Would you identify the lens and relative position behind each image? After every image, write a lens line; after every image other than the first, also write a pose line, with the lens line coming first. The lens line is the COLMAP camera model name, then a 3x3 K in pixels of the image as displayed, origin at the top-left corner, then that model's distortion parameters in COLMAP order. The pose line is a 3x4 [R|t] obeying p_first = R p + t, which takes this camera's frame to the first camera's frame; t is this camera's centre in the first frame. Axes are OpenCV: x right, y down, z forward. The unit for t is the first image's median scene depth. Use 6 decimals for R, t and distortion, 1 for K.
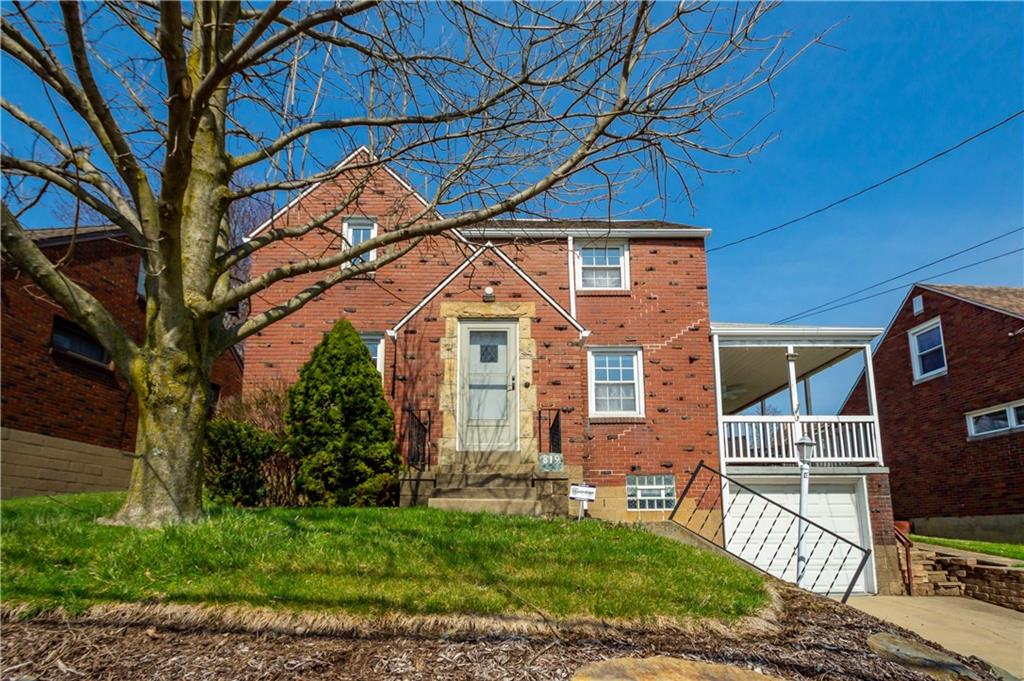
lens RADIAL K [[503.9, 0, 543.7], [0, 503.9, 352.1], [0, 0, 1]] dist [0.002711, 0.000656]
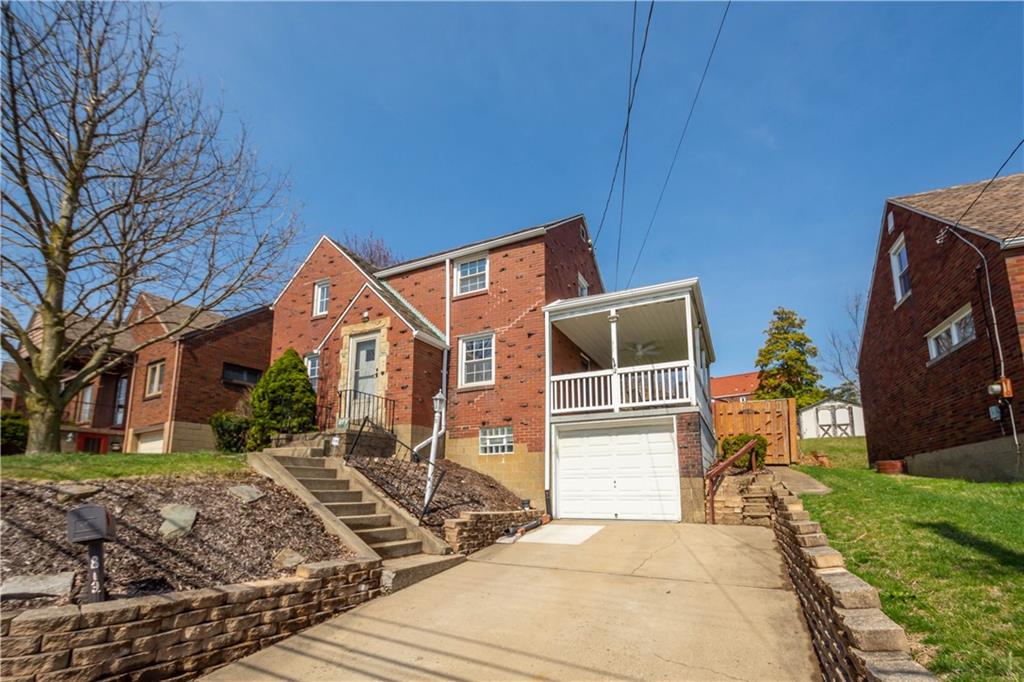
lens RADIAL K [[441.2, 0, 527.1], [0, 441.2, 323.8], [0, 0, 1]] dist [0.000312, 0.000268]
pose [[0.892222, -0.162247, -0.421444, 0.813024], [0.154688, 0.986577, -0.052328, 0.047922], [0.424277, -0.018505, 0.905343, -0.010477]]
